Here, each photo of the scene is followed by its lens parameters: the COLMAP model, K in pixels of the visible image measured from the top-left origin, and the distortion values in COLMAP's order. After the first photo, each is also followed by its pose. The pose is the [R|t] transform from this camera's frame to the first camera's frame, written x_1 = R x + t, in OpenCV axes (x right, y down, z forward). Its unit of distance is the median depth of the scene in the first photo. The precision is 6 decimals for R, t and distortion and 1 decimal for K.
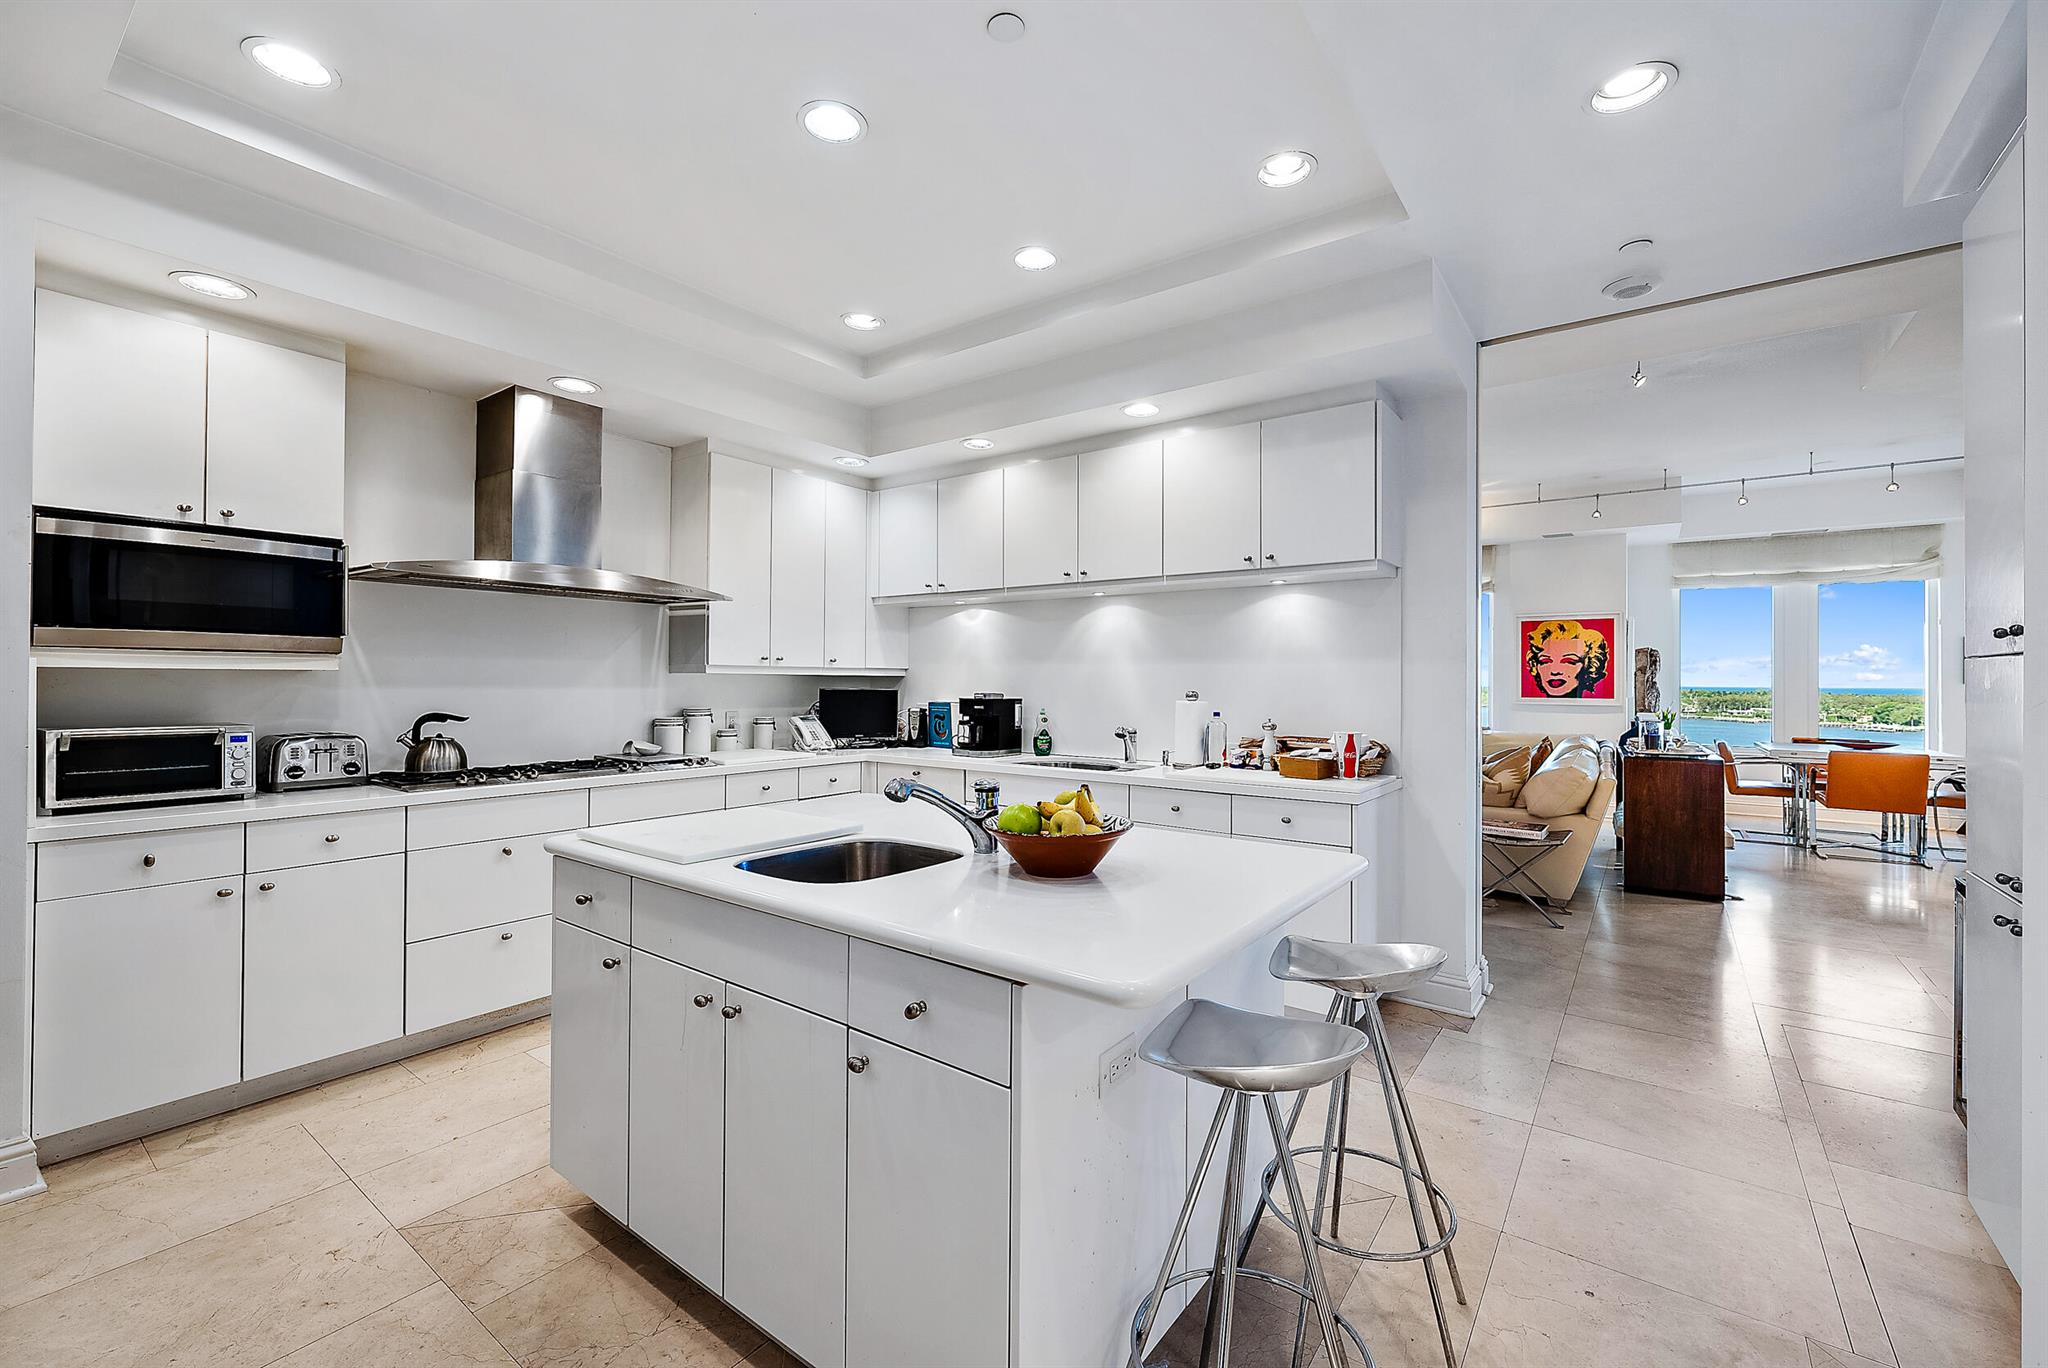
lens RADIAL K [[859.1, 0, 1022.0], [0, 859.1, 678.0], [0, 0, 1]] dist [-0.000566, -0.000102]
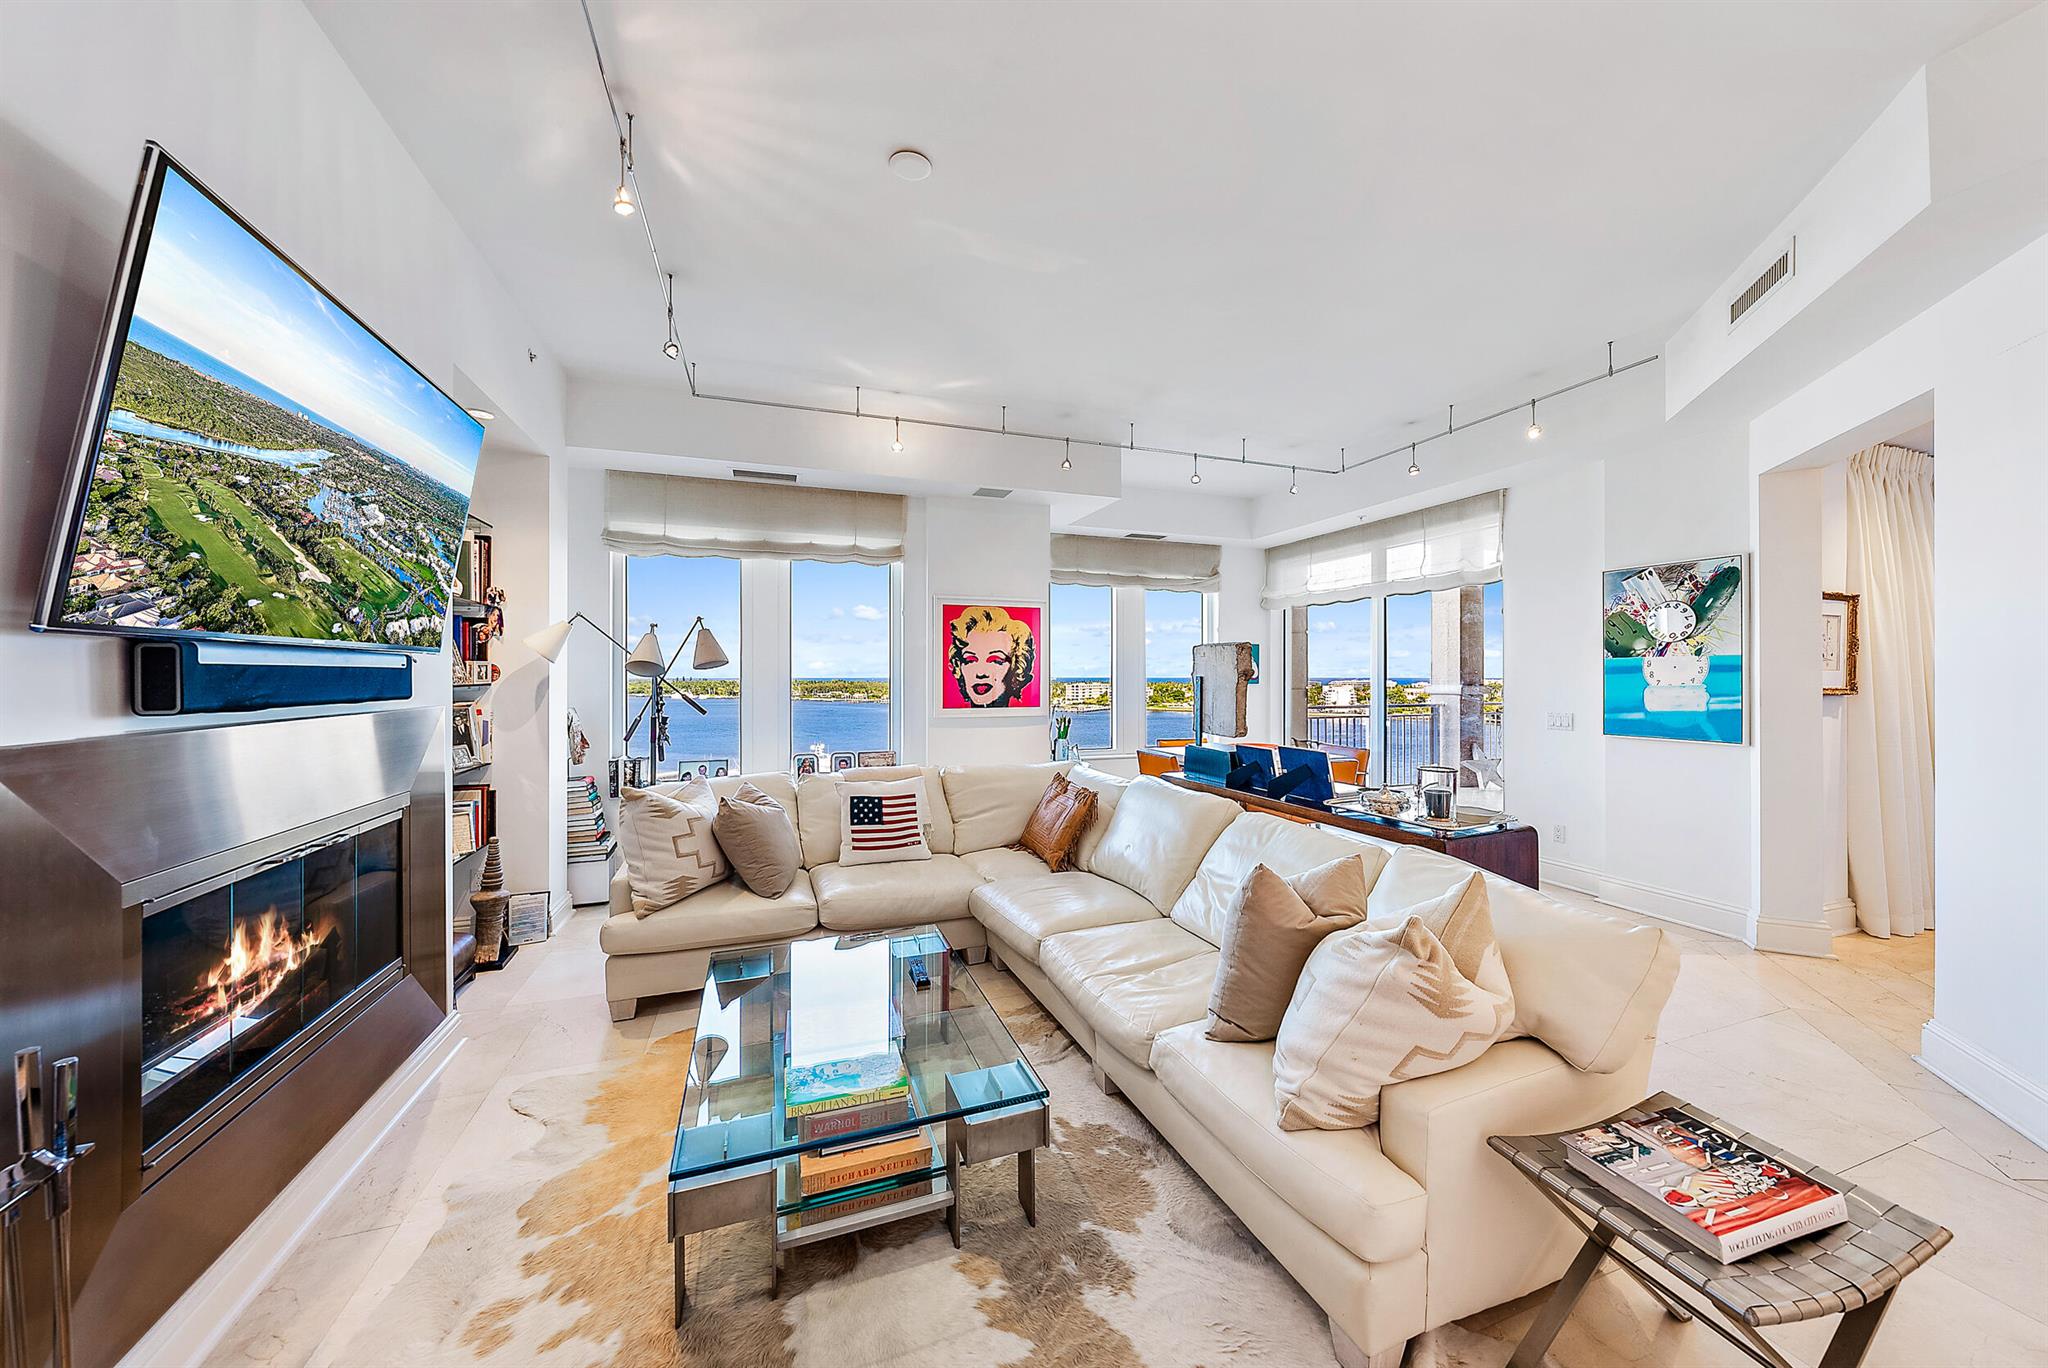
lens RADIAL K [[704.2, 0, 1022.7], [0, 704.2, 674.1], [0, 0, 1]] dist [-0.000042, 0.000000]
pose [[0.561365, -0.001771, 0.827566, 0.126146], [-0.000824, 0.999996, 0.002700, -0.008631], [-0.827568, -0.002198, 0.561362, 0.620179]]
